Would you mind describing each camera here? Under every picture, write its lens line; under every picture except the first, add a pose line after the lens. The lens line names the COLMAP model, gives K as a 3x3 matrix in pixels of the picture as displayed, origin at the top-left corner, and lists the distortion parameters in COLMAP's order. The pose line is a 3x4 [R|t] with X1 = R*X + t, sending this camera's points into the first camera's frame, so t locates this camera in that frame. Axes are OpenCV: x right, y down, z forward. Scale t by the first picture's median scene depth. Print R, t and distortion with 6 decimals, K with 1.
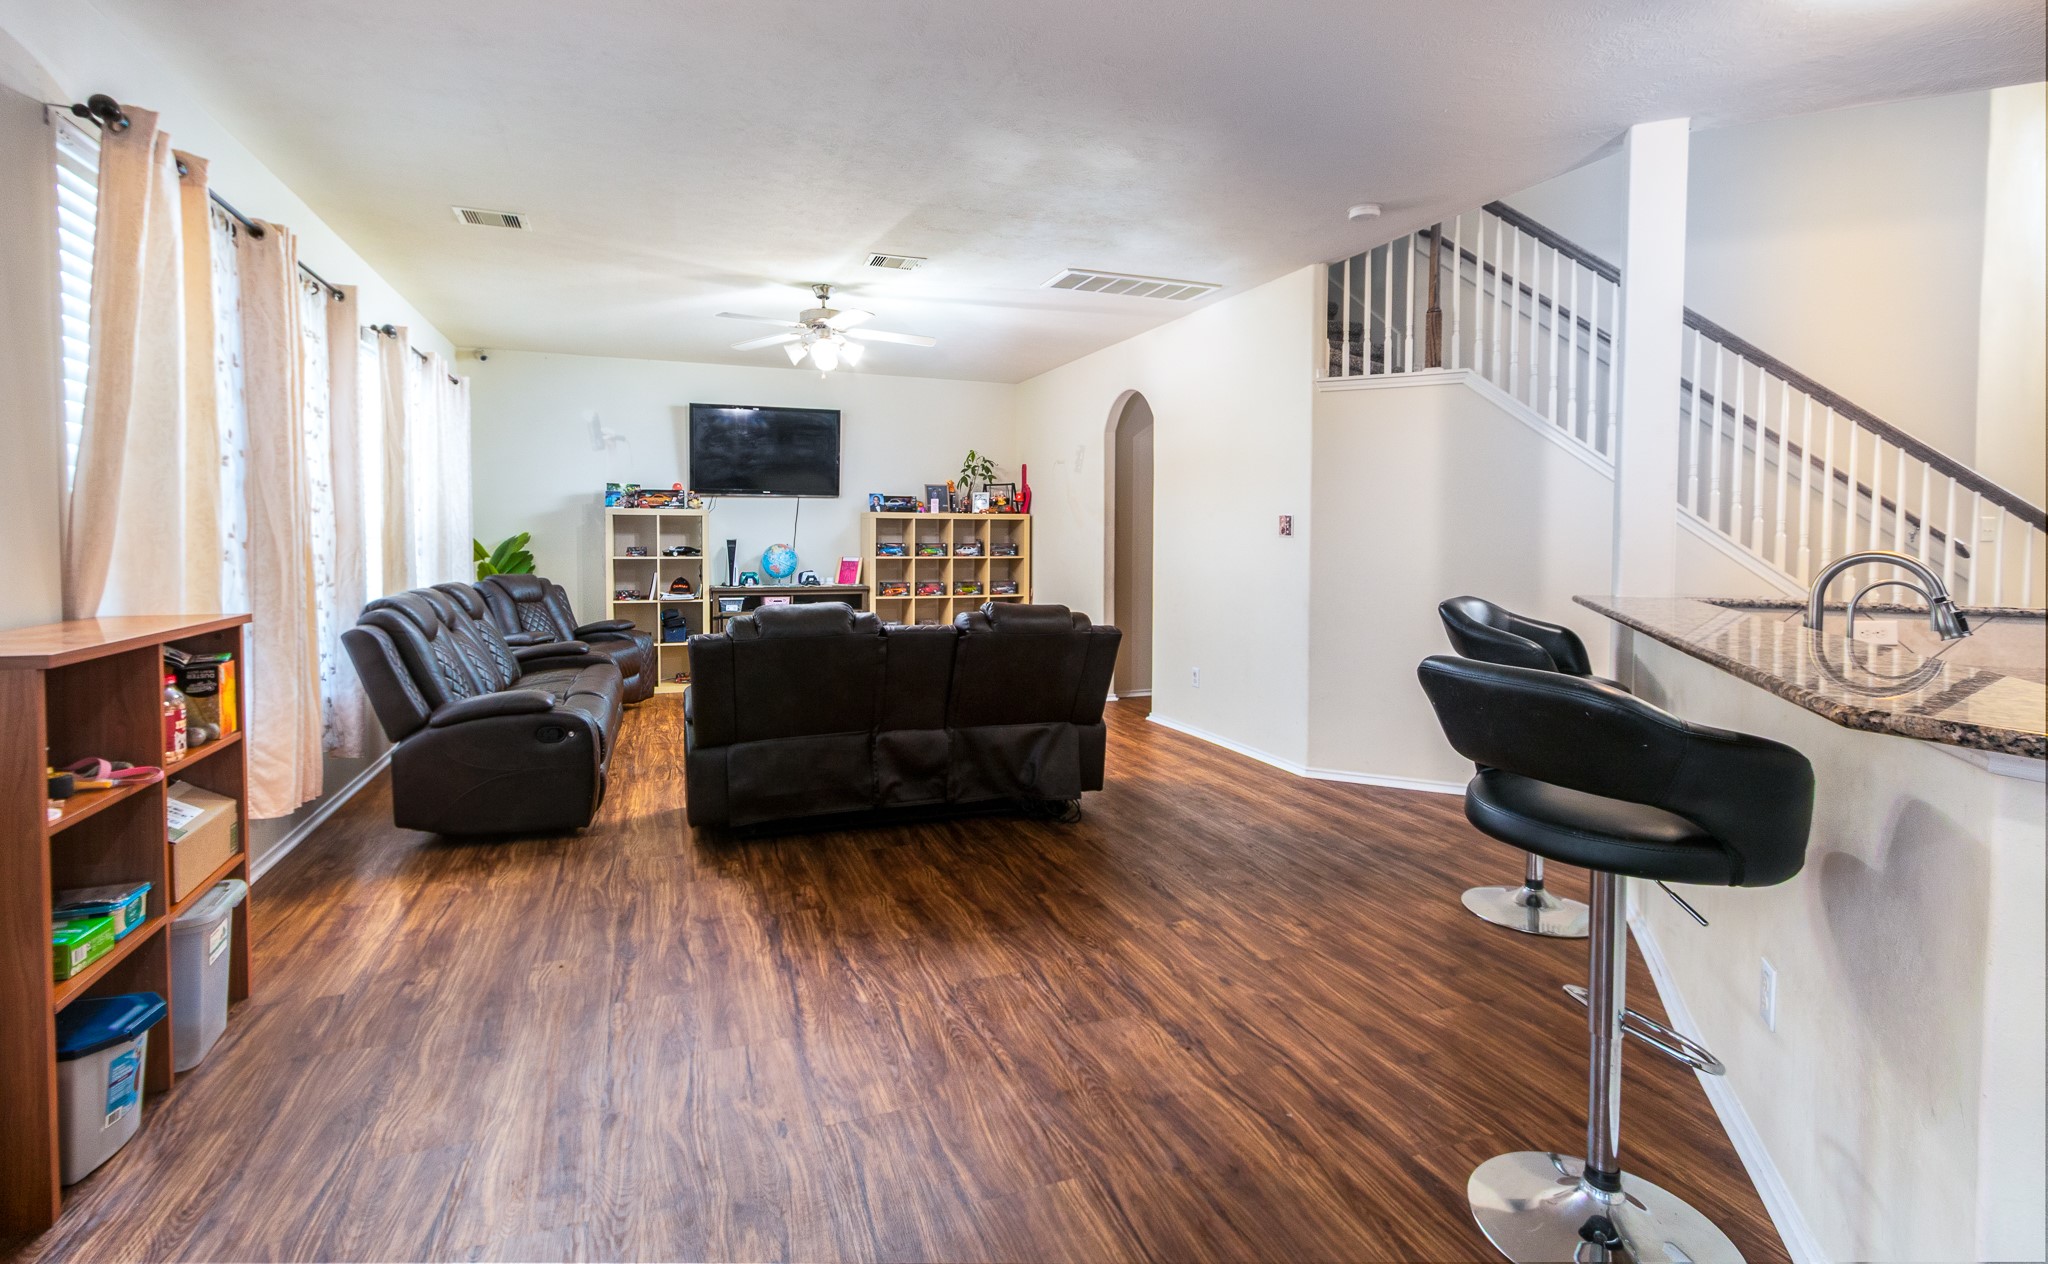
lens RADIAL K [[914.0, 0, 993.0], [0, 914.0, 564.3], [0, 0, 1]] dist [0.000257, -0.000022]
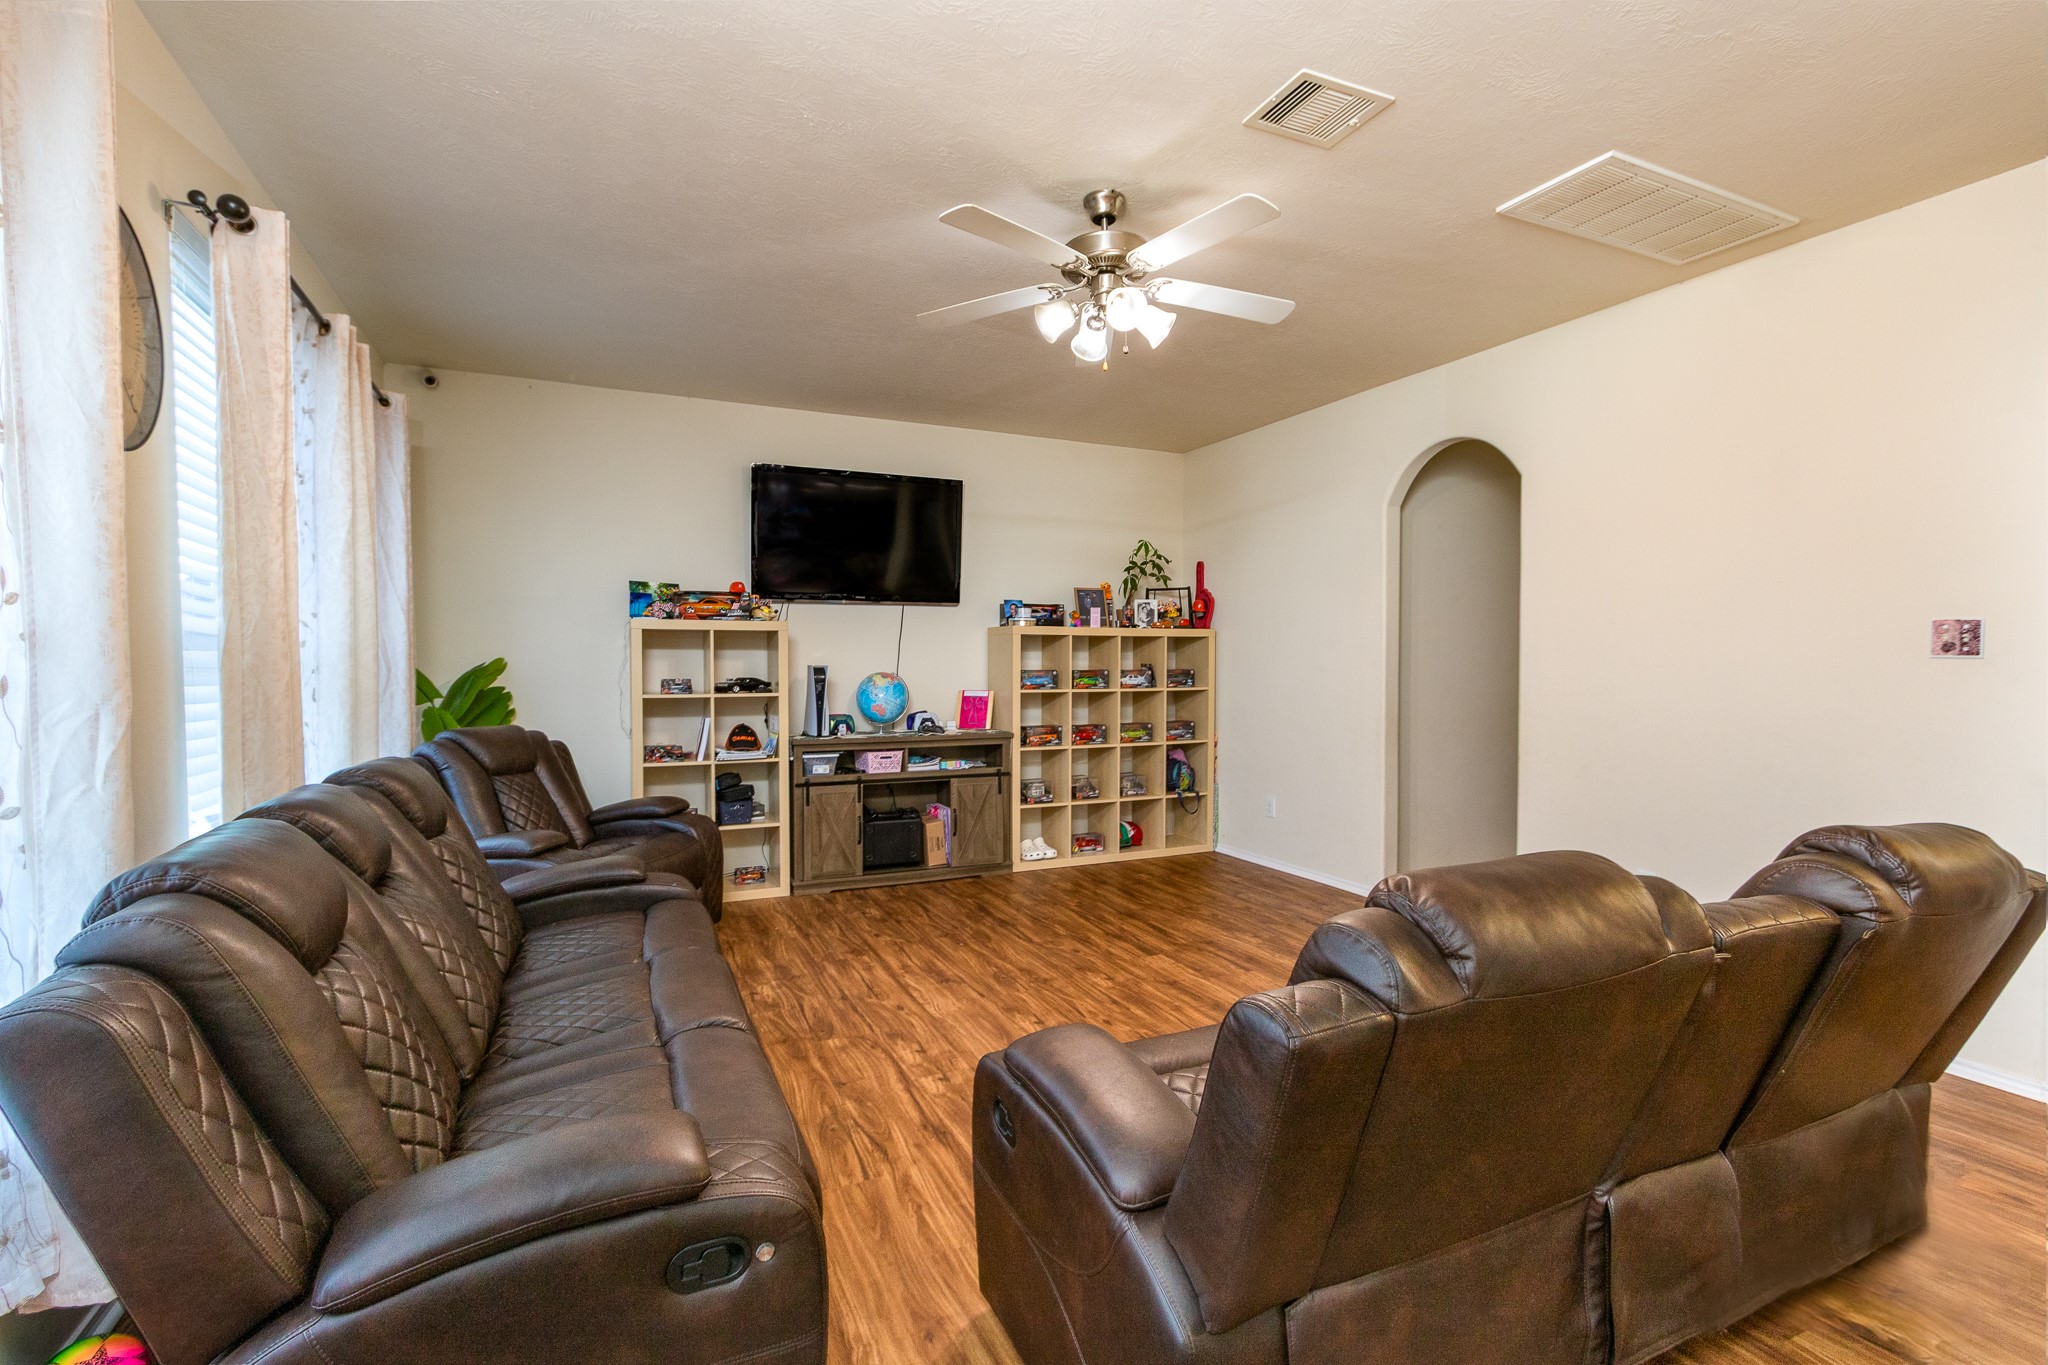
lens RADIAL K [[916.4, 0, 1024.0], [0, 916.4, 682.5], [0, 0, 1]] dist [0.000417, 0.000125]
pose [[0.996536, -0.006730, 0.082889, -0.191796], [0.007246, 0.999956, -0.005927, -0.010467], [-0.082846, 0.006507, 0.996541, 0.319500]]
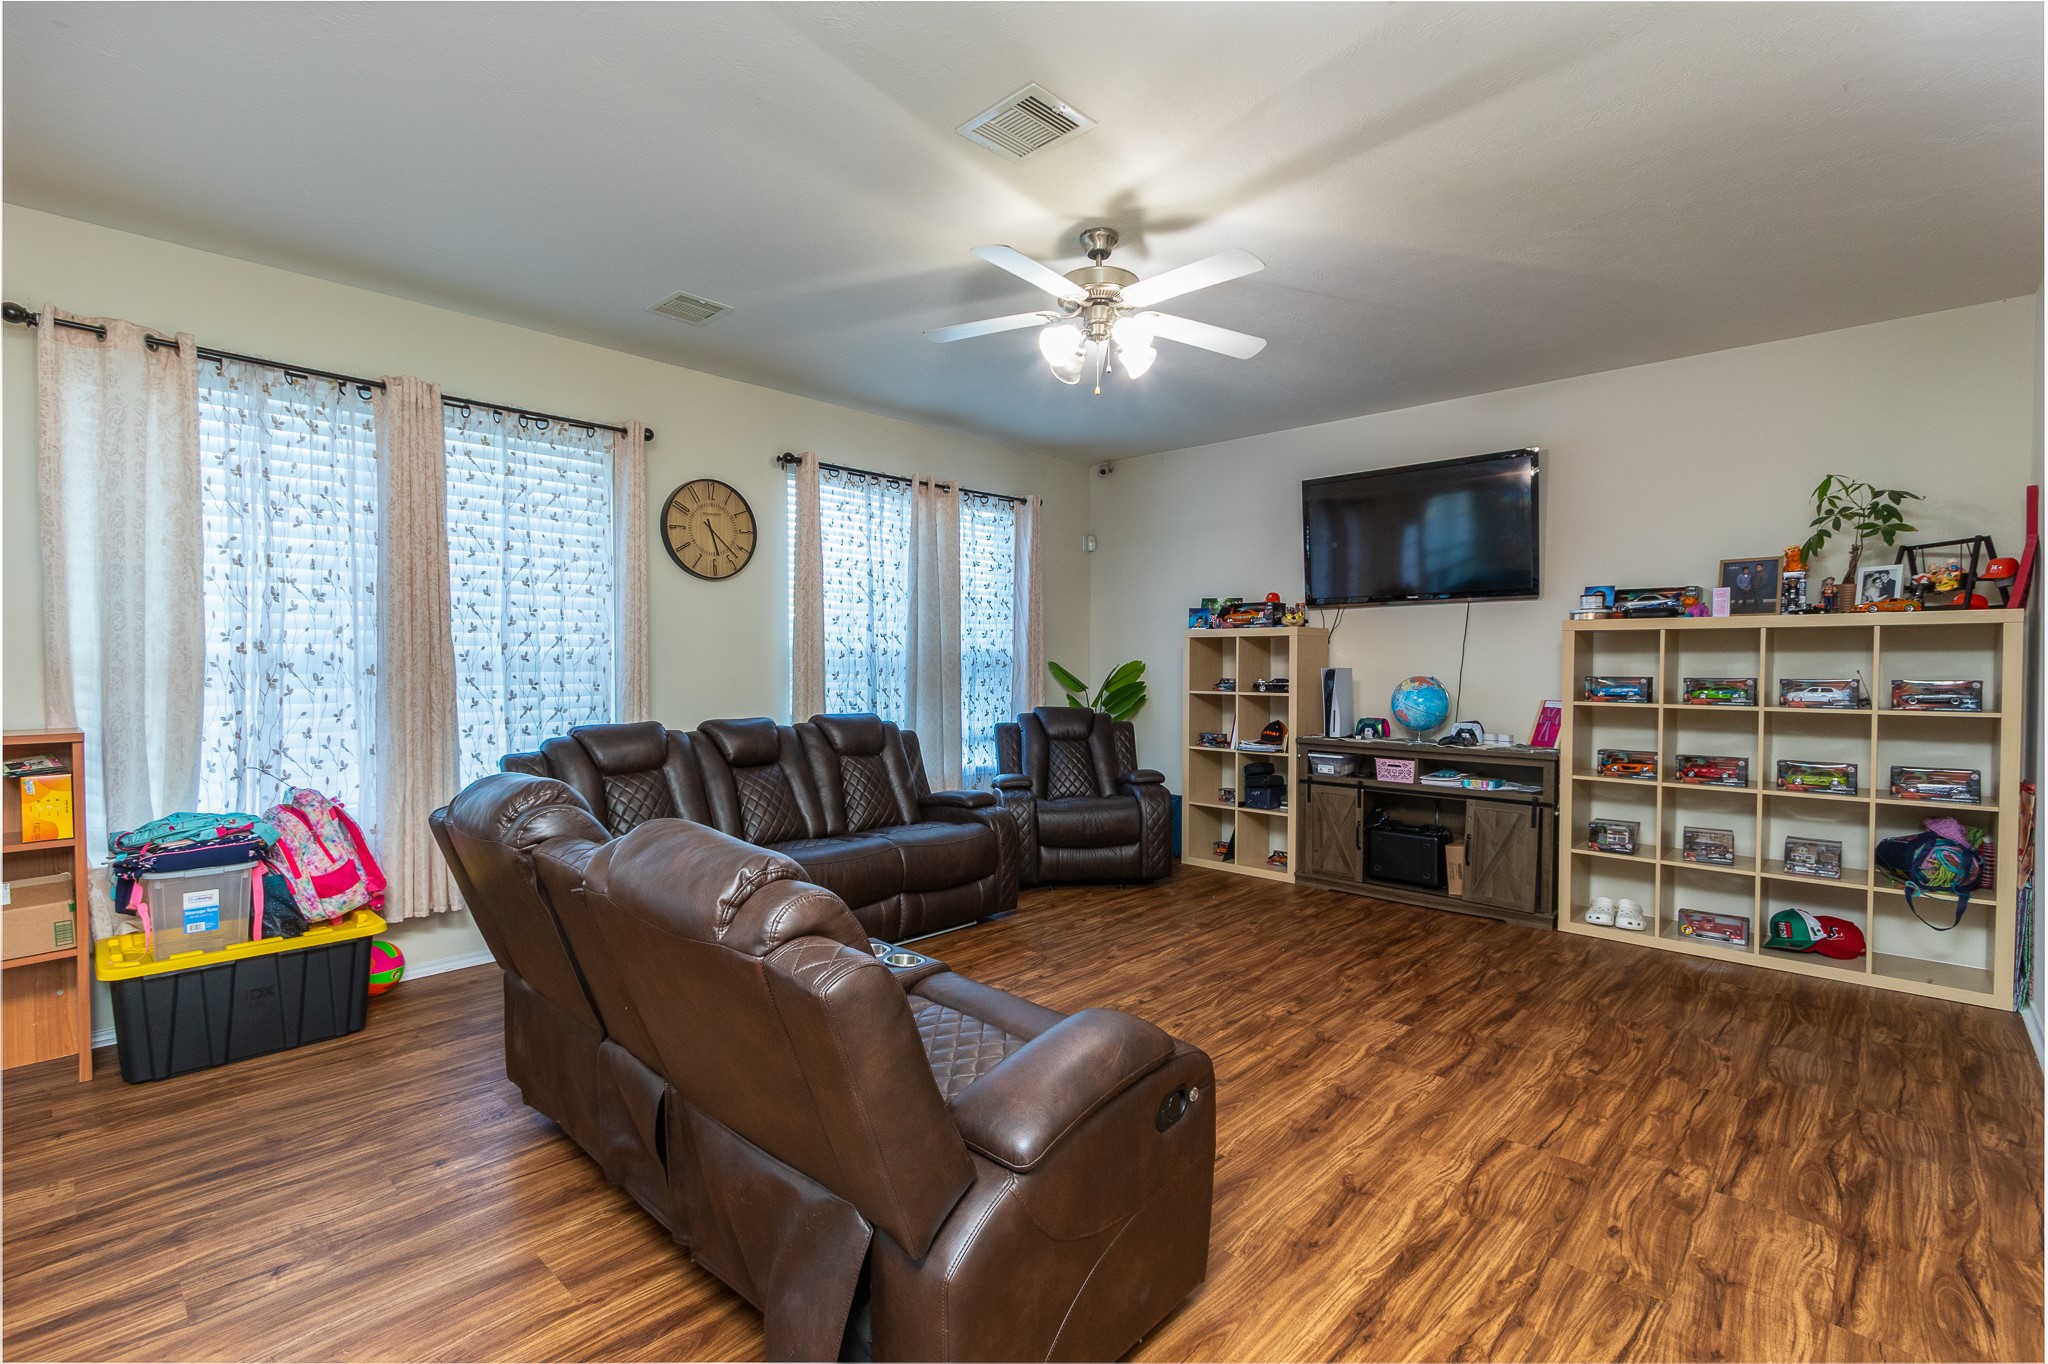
lens RADIAL K [[916.4, 0, 1024.0], [0, 916.4, 682.0], [0, 0, 1]] dist [0.000417, 0.000125]
pose [[0.459567, 0.015346, -0.888010, 0.217314], [-0.028057, 0.999603, 0.002754, -0.013010], [0.887700, 0.023649, 0.459815, 0.477792]]
